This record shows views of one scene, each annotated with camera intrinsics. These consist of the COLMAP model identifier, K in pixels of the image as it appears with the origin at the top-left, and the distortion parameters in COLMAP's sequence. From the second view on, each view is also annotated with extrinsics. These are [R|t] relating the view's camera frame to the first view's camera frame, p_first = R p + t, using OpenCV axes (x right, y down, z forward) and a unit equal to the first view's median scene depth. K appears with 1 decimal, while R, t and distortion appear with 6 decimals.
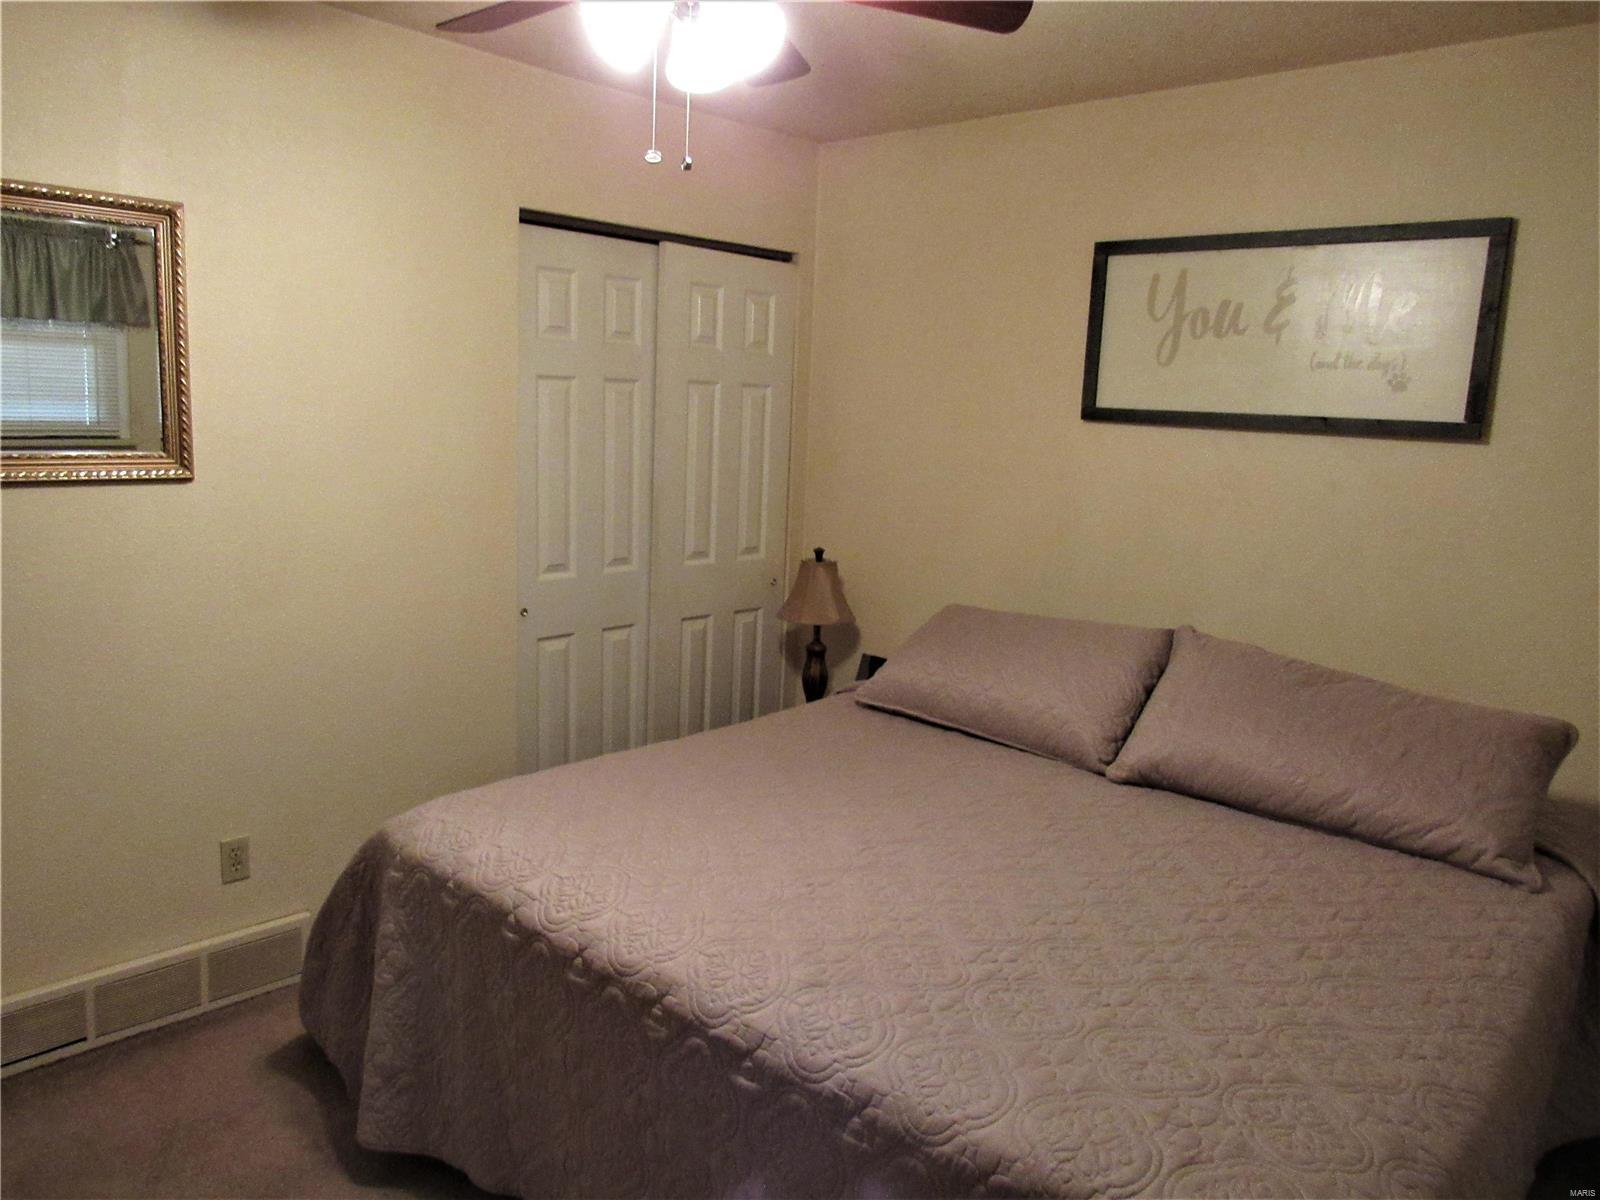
lens RADIAL K [[1151.0, 0, 800.0], [0, 1151.0, 600.0], [0, 0, 1]] dist [-0.023503, -0.000140]
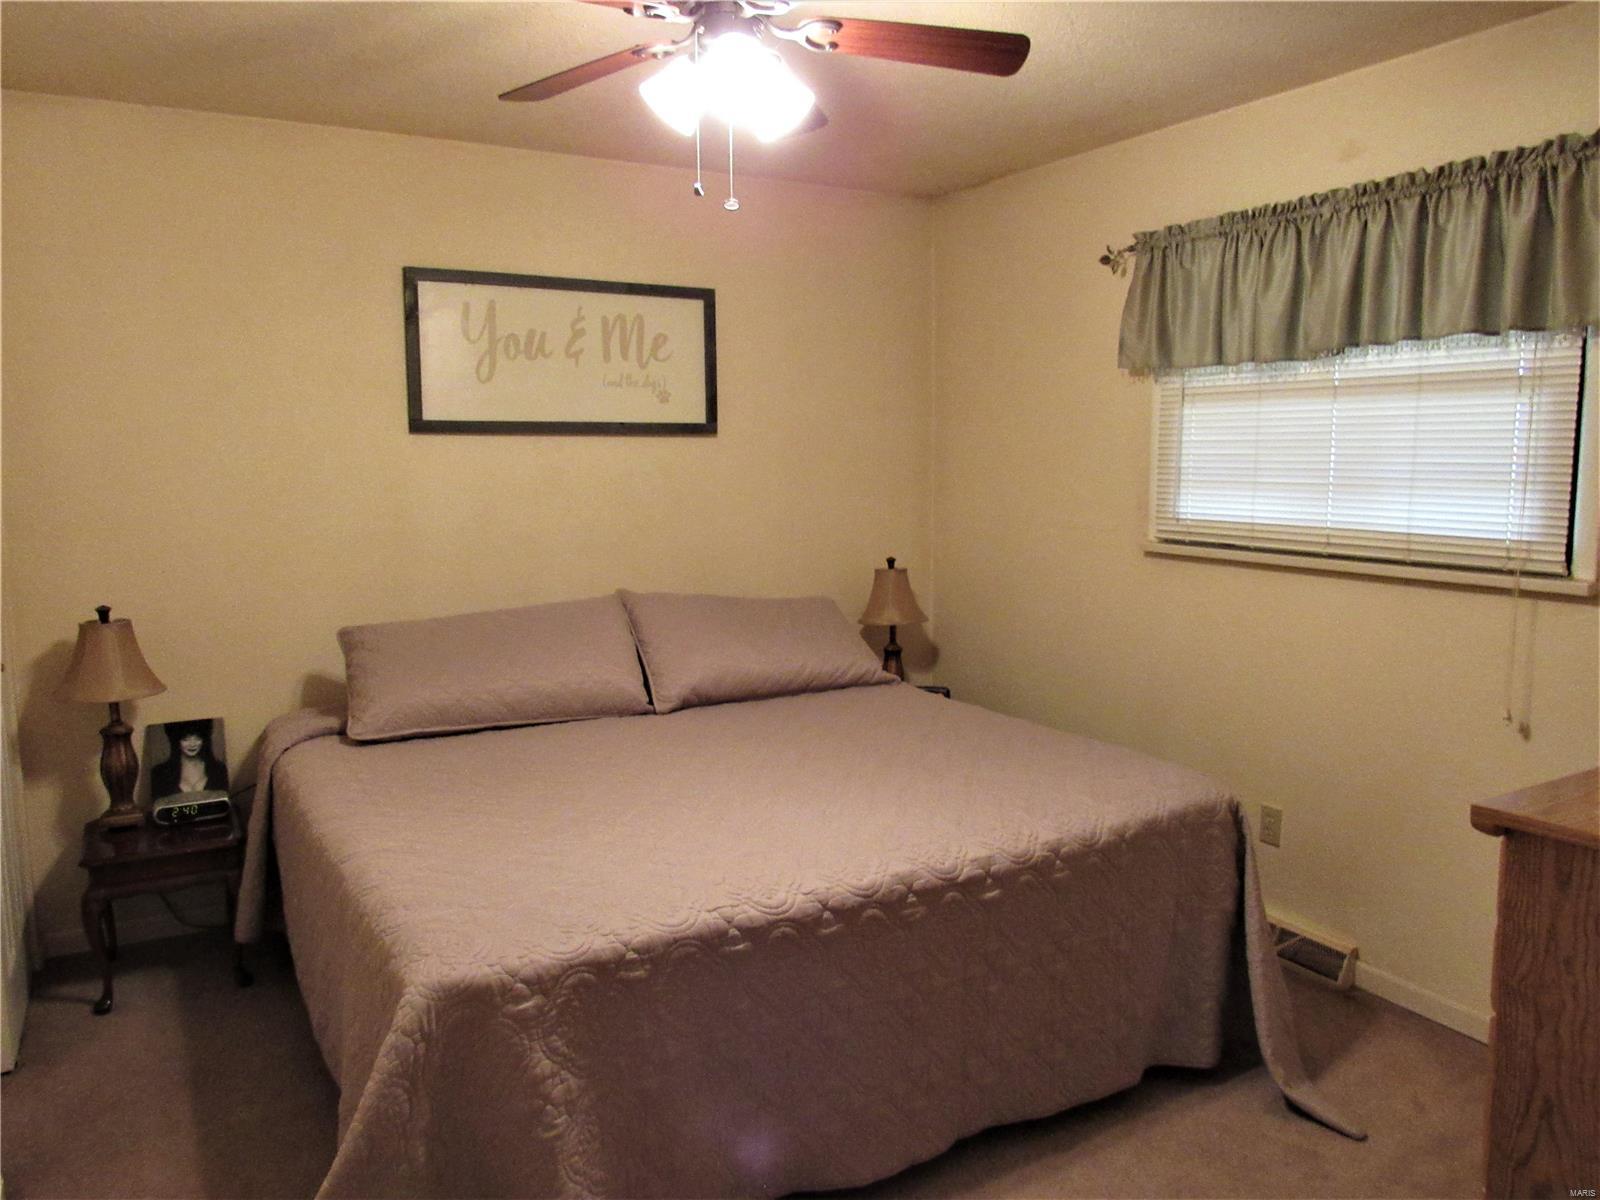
lens RADIAL K [[1151.0, 0, 800.0], [0, 1151.0, 600.0], [0, 0, 1]] dist [-0.023503, -0.000140]
pose [[0.309485, -0.171625, 0.935288, -0.749298], [0.171885, 0.977472, 0.122490, -0.083286], [-0.935240, 0.122853, 0.332013, 0.374719]]
